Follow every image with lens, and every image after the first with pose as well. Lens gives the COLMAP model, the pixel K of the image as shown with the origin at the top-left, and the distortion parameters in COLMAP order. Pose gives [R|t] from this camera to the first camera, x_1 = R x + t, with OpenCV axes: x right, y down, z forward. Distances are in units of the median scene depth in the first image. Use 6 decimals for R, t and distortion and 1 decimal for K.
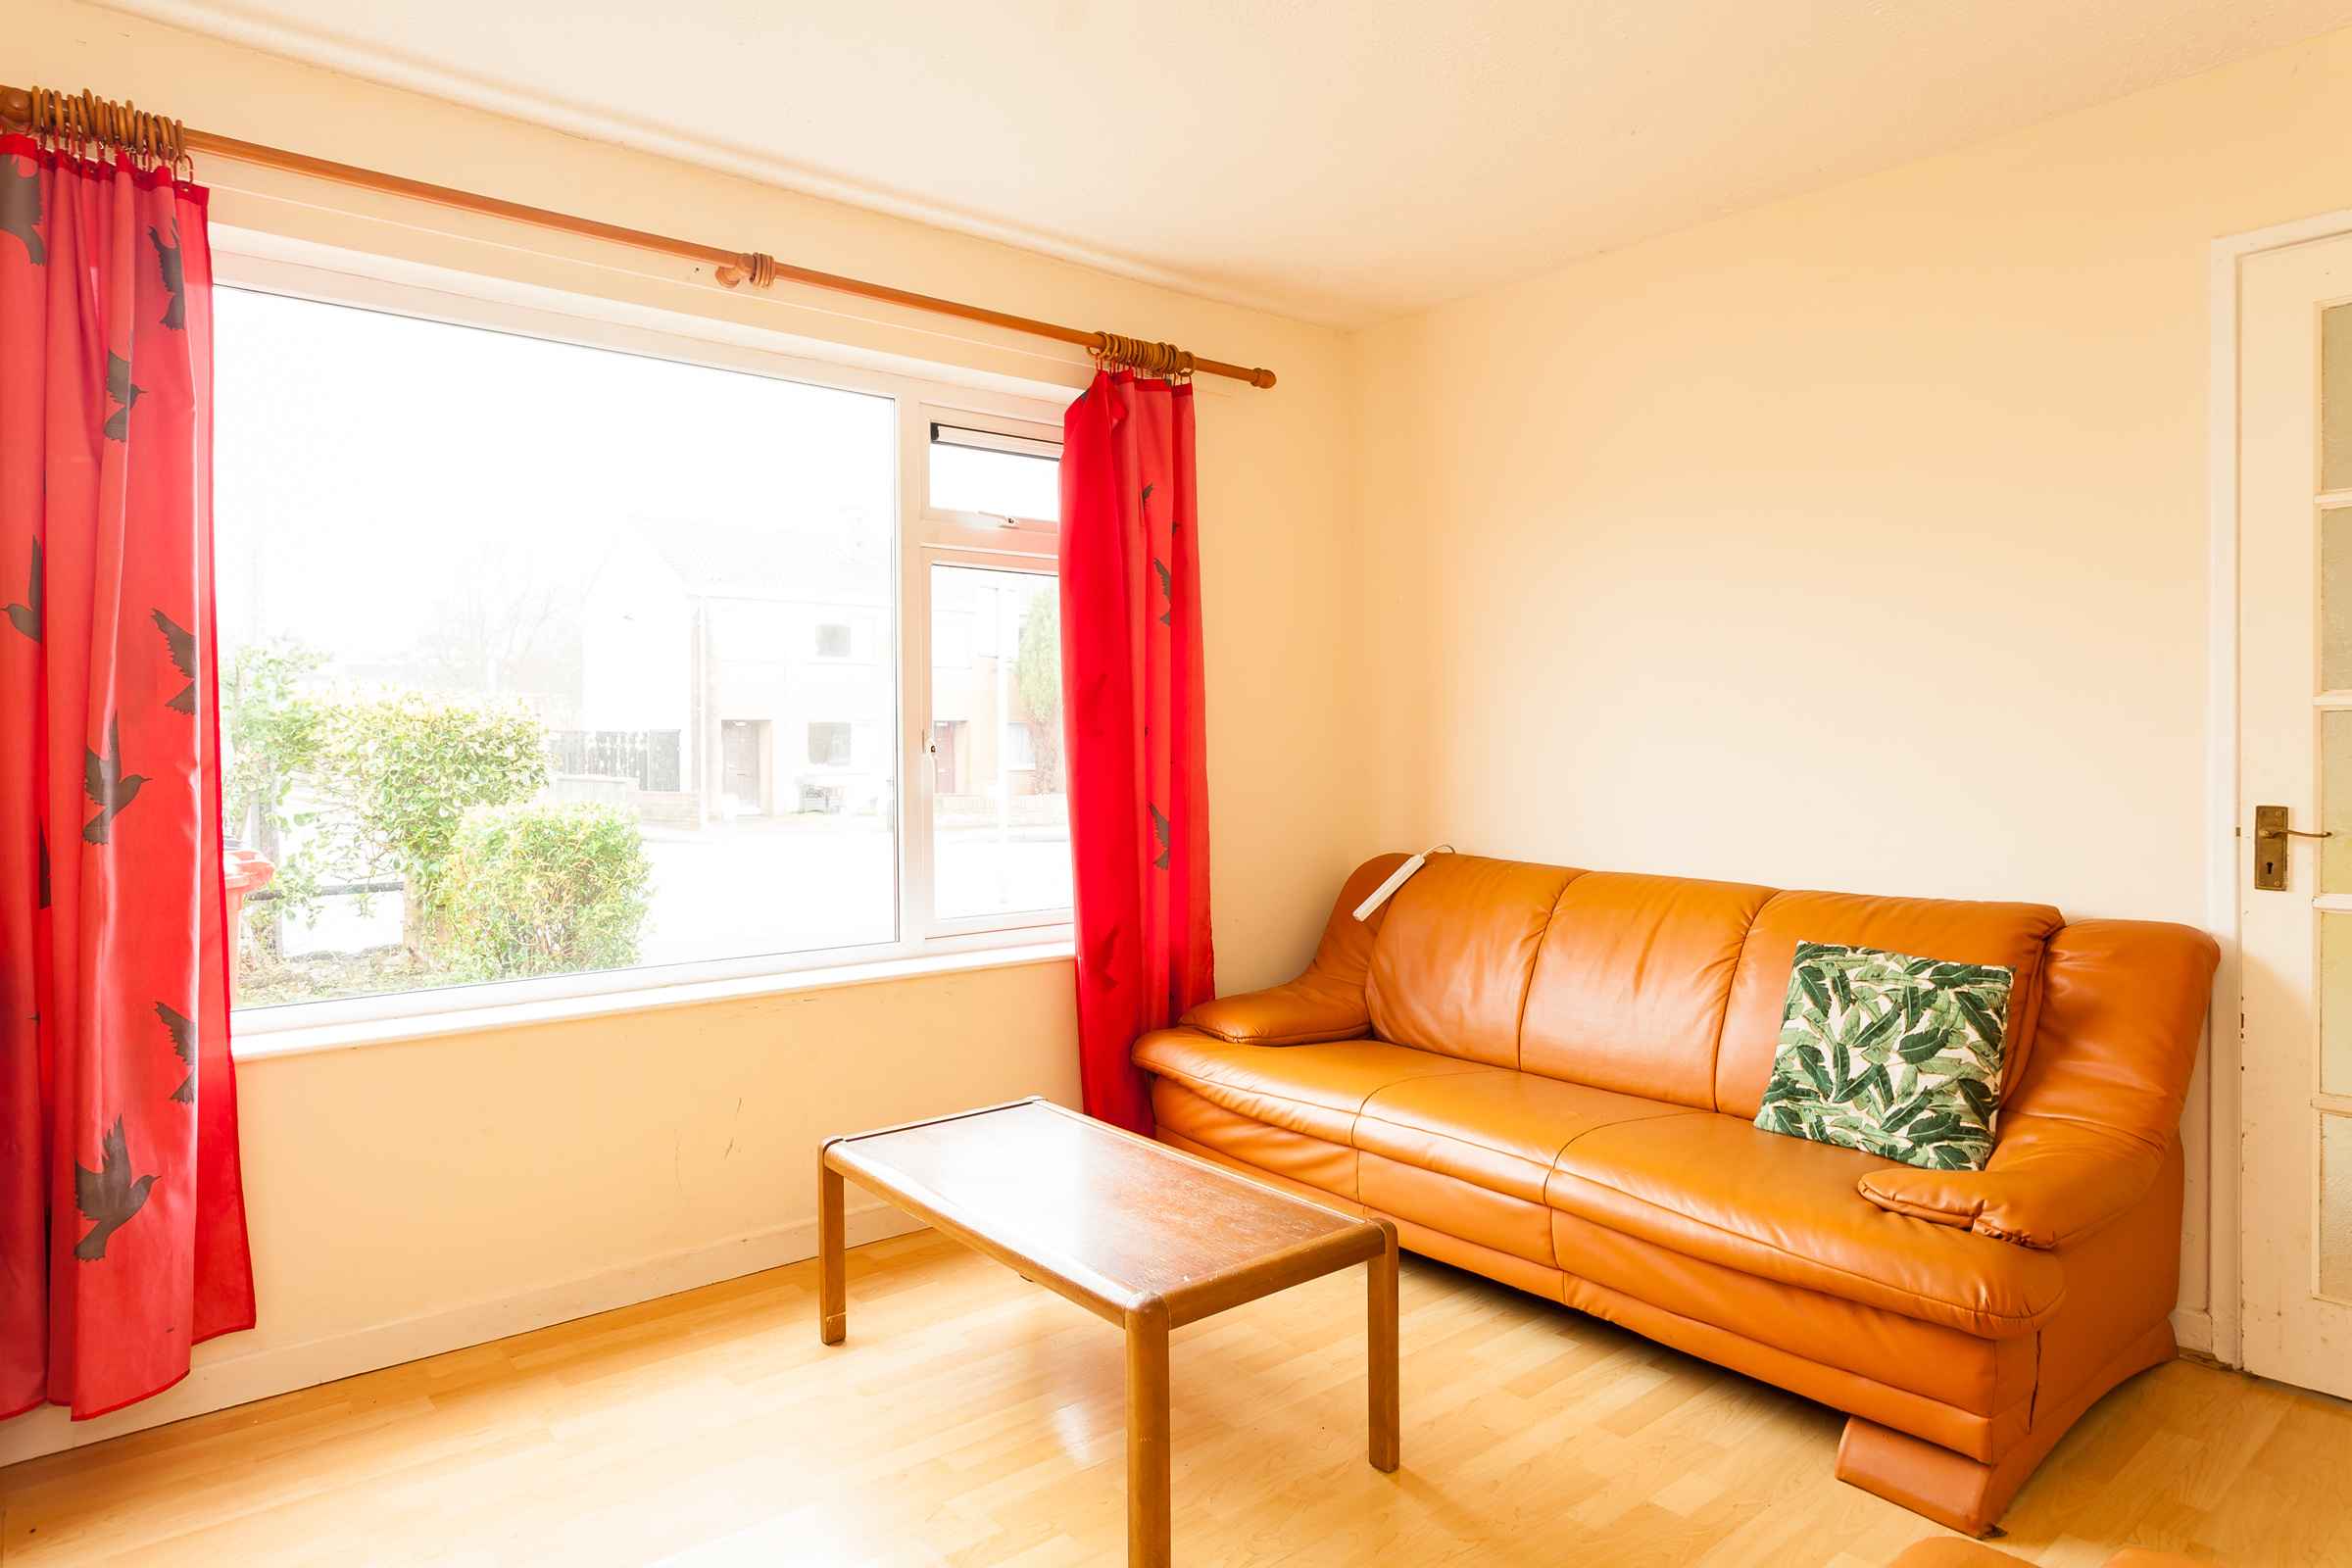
lens RADIAL K [[1328.4, 0, 1169.7], [0, 1328.4, 745.5], [0, 0, 1]] dist [-0.001298, 0.000083]
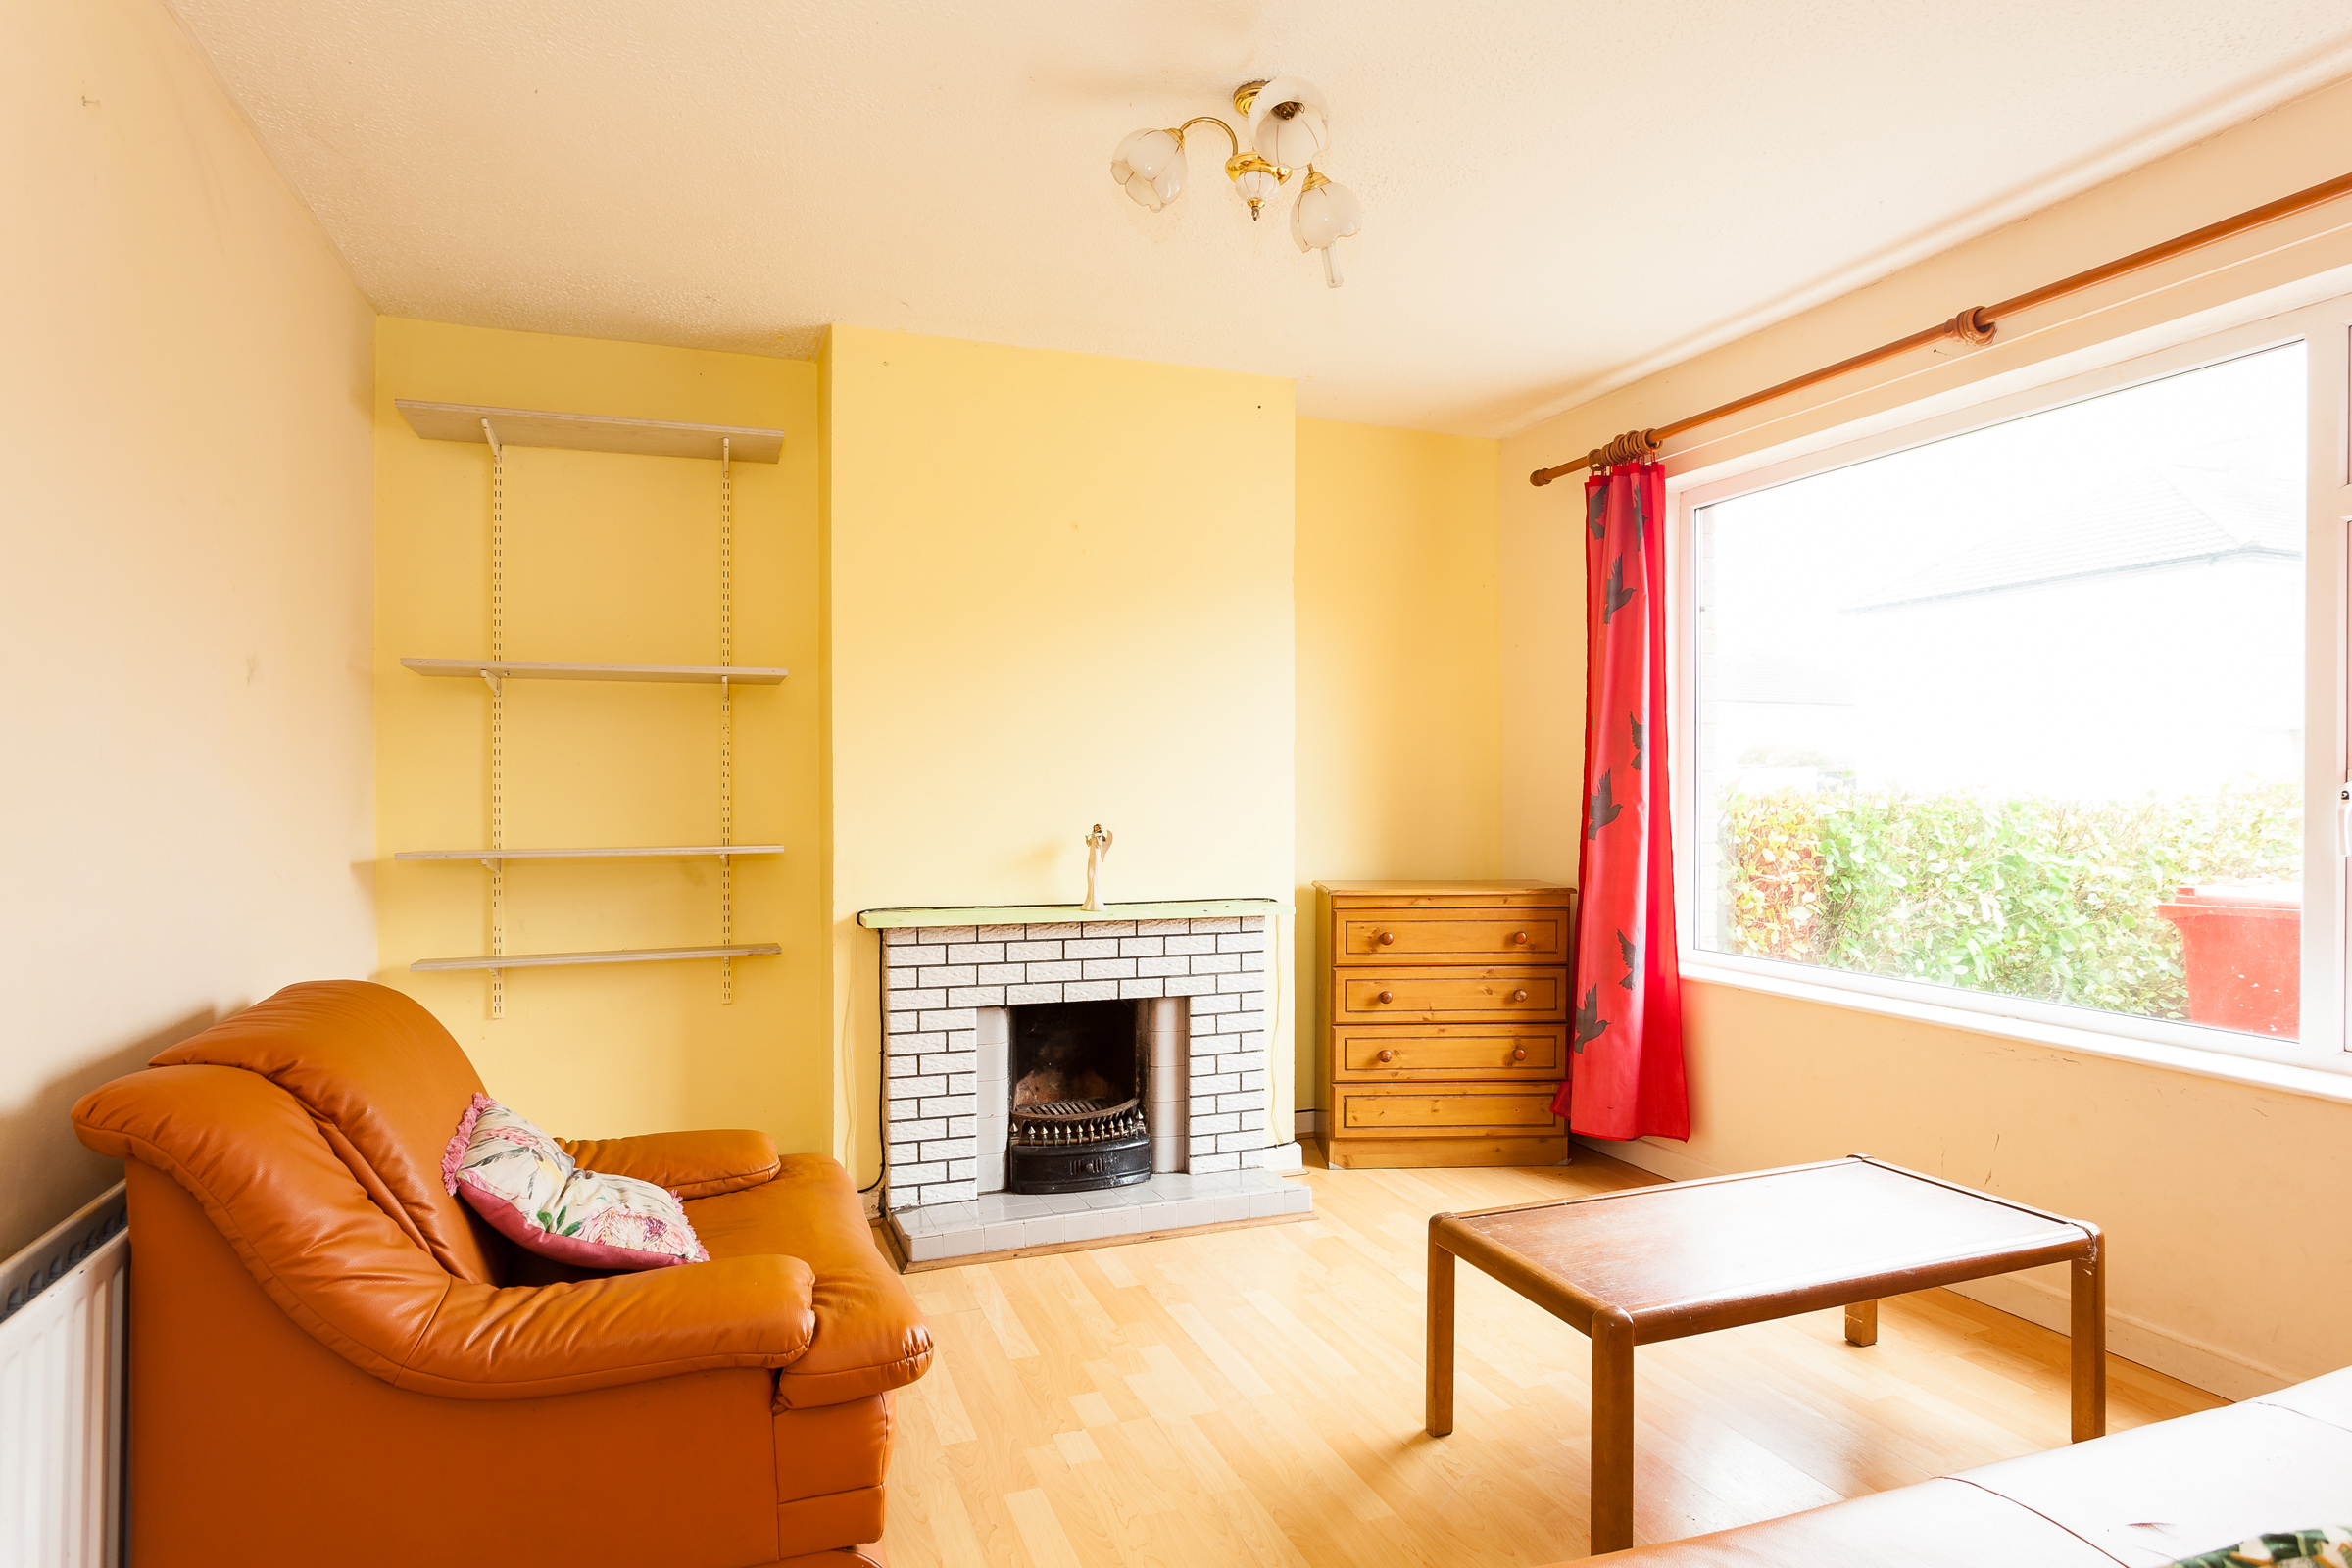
lens RADIAL K [[1329.9, 0, 1176.0], [0, 1329.9, 784.0], [0, 0, 1]] dist [0.000116, -0.000201]
pose [[-0.301417, 0.007828, -0.953460, 1.106656], [0.011811, 0.999920, 0.004475, -0.021244], [0.953419, -0.009913, -0.301486, 0.926589]]
